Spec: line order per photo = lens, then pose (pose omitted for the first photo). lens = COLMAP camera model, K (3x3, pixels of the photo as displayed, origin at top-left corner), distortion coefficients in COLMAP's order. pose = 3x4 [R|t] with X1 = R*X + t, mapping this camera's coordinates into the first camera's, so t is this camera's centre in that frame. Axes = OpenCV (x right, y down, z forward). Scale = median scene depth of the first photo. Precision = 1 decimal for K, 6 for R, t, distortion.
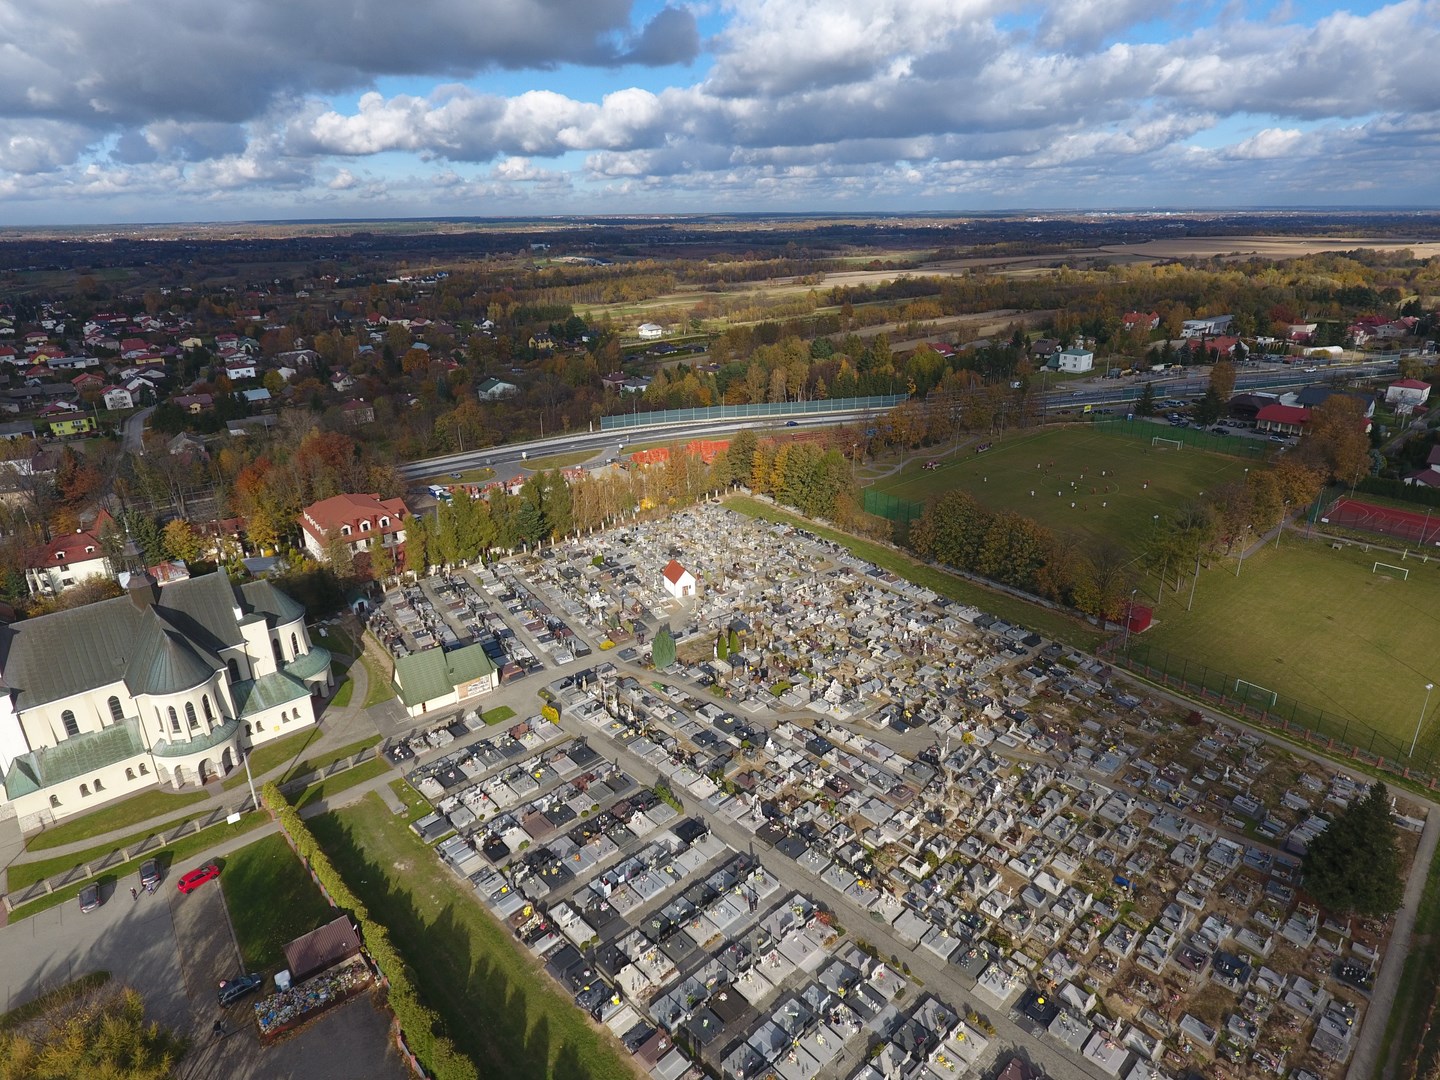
lens RADIAL K [[839.1, 0, 720.0], [0, 839.1, 524.8], [0, 0, 1]] dist [-0.006215, 0.000343]
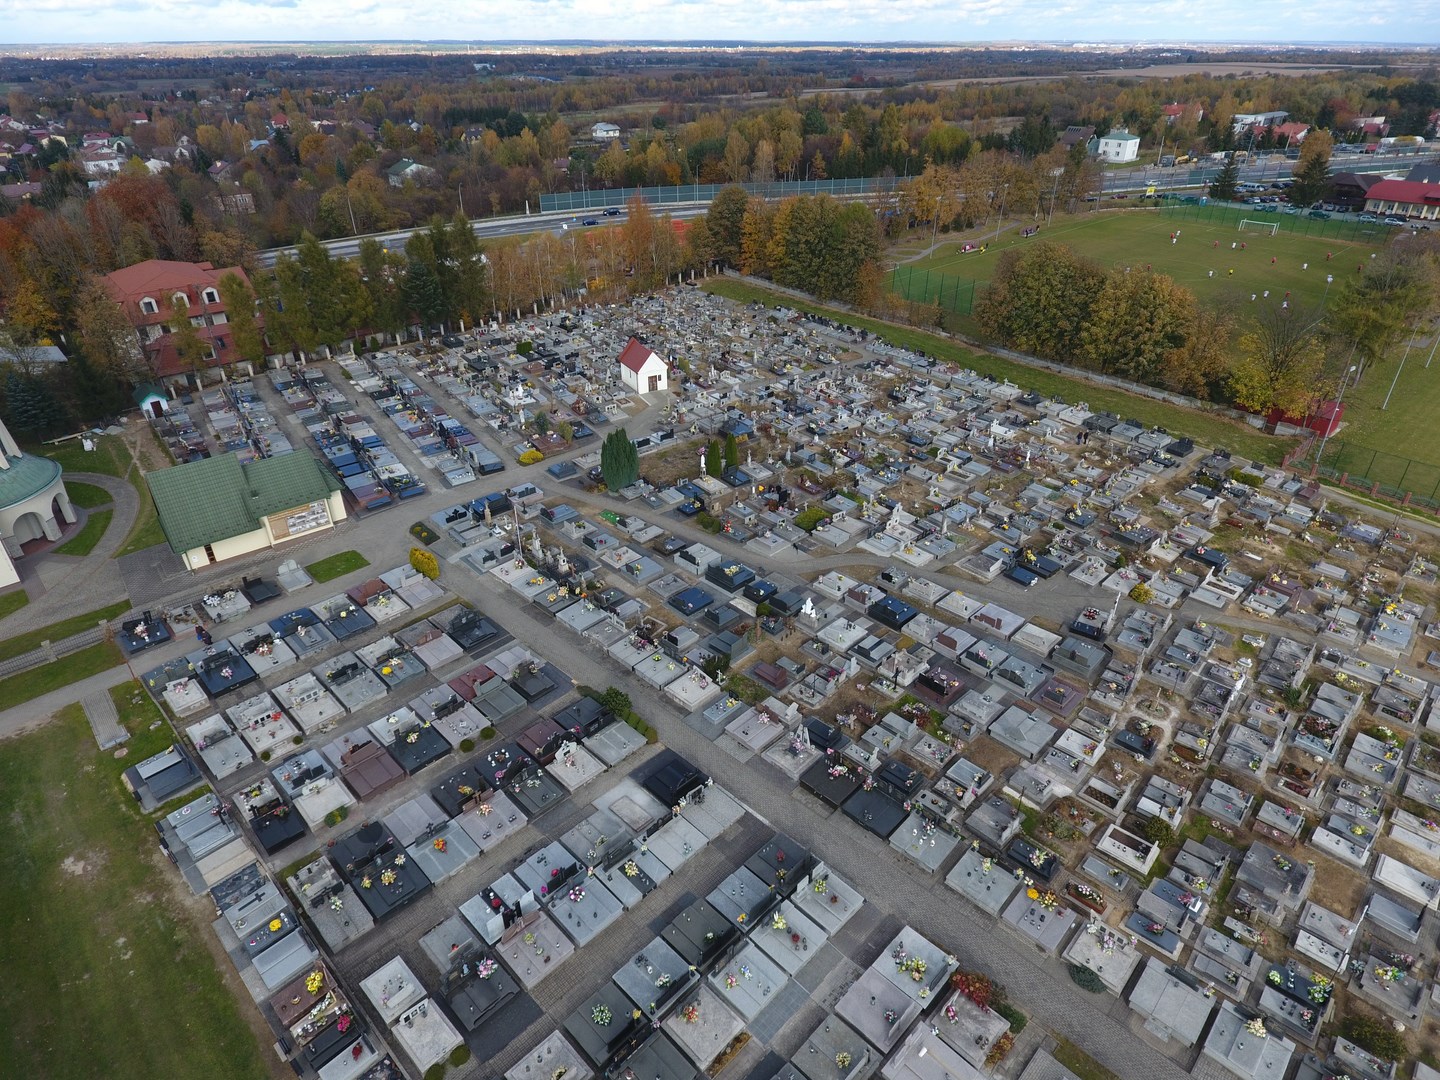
lens RADIAL K [[839.1, 0, 720.0], [0, 839.1, 524.8], [0, 0, 1]] dist [-0.006215, 0.000343]
pose [[0.999192, -0.009082, 0.039163, -0.015929], [0.002447, 0.986082, 0.166244, 0.083232], [-0.040128, -0.166014, 0.985307, 0.339077]]
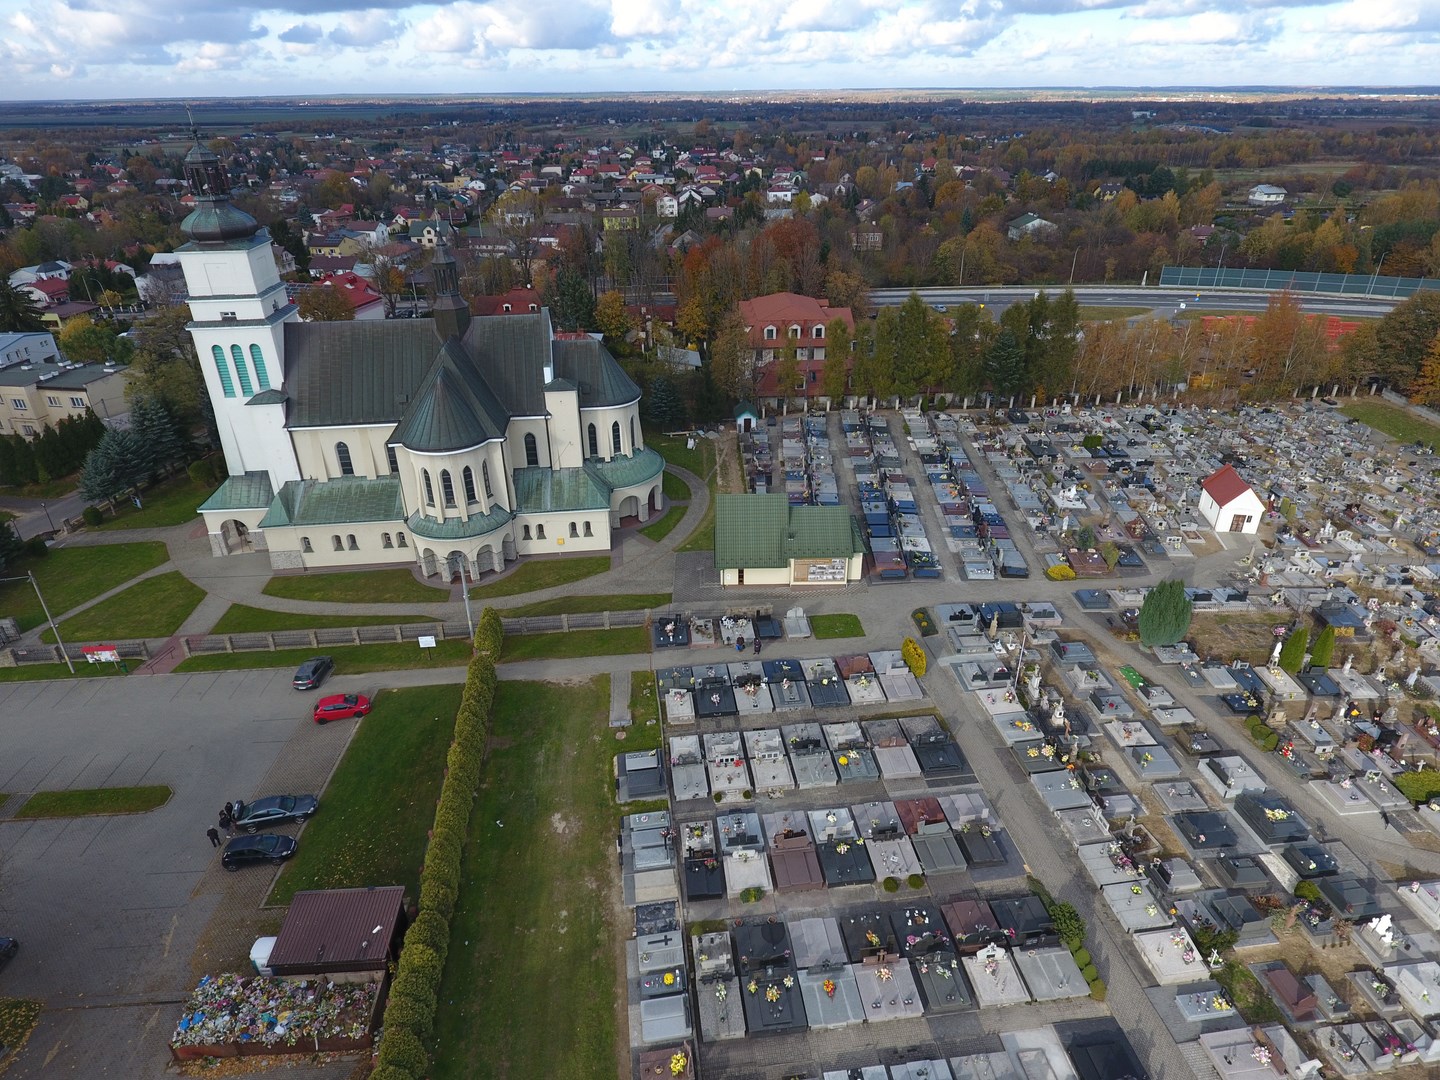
lens RADIAL K [[839.1, 0, 720.0], [0, 839.1, 524.8], [0, 0, 1]] dist [-0.006215, 0.000343]
pose [[0.807936, 0.277561, -0.519807, -0.031671], [-0.208914, 0.959741, 0.187757, 0.049781], [0.550994, -0.043101, 0.833396, 0.370069]]
